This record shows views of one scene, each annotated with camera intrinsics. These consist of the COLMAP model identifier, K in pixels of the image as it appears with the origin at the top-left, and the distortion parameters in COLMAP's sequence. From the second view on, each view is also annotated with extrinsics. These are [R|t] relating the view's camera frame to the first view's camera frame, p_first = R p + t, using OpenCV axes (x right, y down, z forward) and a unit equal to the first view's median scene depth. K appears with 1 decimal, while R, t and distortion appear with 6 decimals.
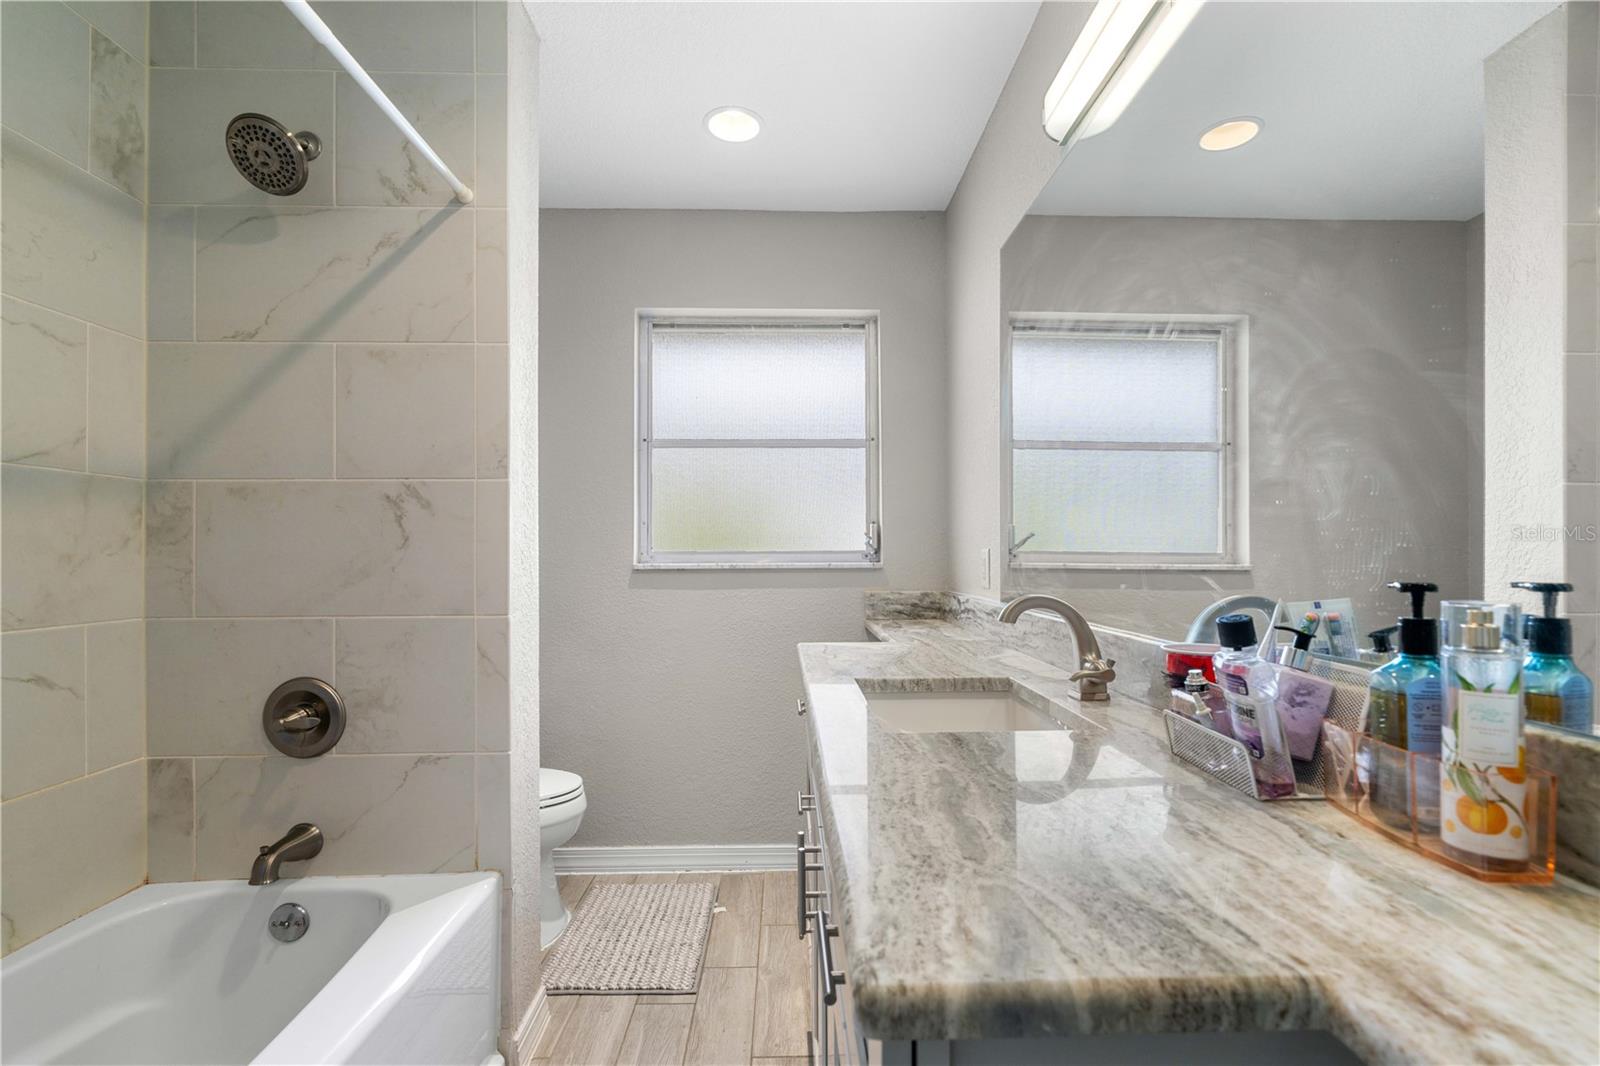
lens RADIAL K [[729.6, 0, 801.5], [0, 729.6, 548.1], [0, 0, 1]] dist [-0.004142, 0.000961]
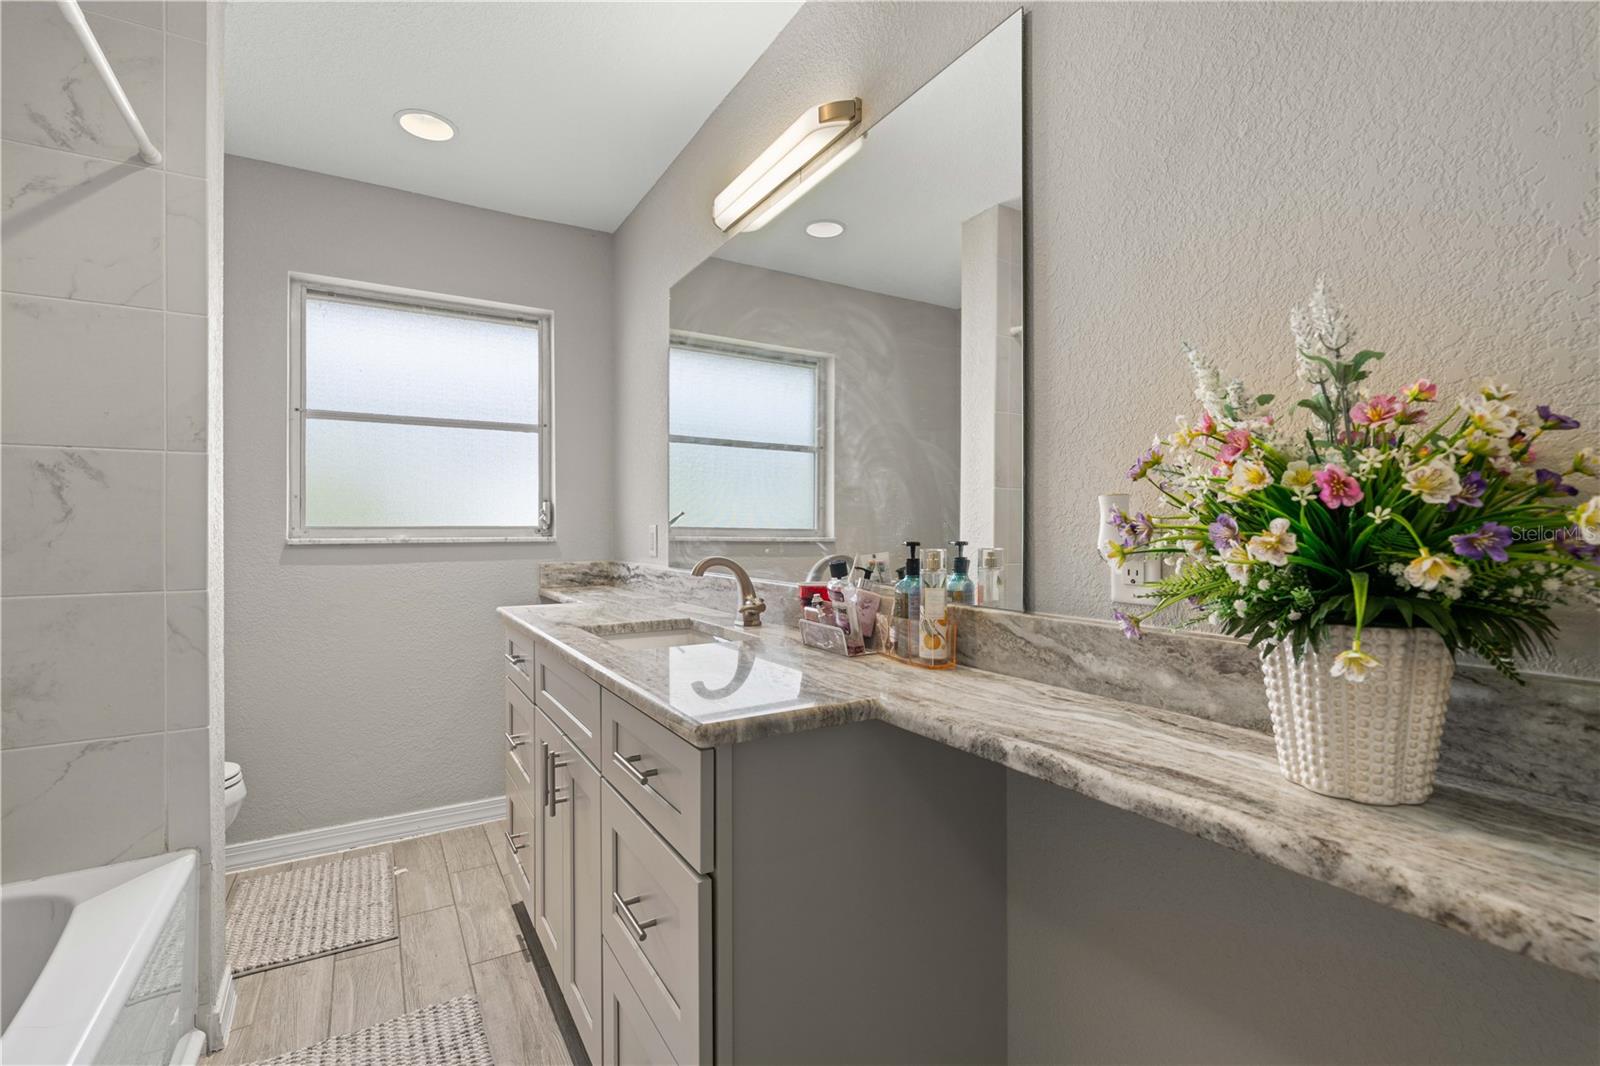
lens RADIAL K [[717.4, 0, 806.0], [0, 717.4, 530.4], [0, 0, 1]] dist [-0.001870, 0.001481]
pose [[0.867702, 0.000256, 0.497084, -0.181882], [-0.004545, 0.999962, 0.007419, 0.000305], [-0.497063, -0.008697, 0.867671, -0.258797]]
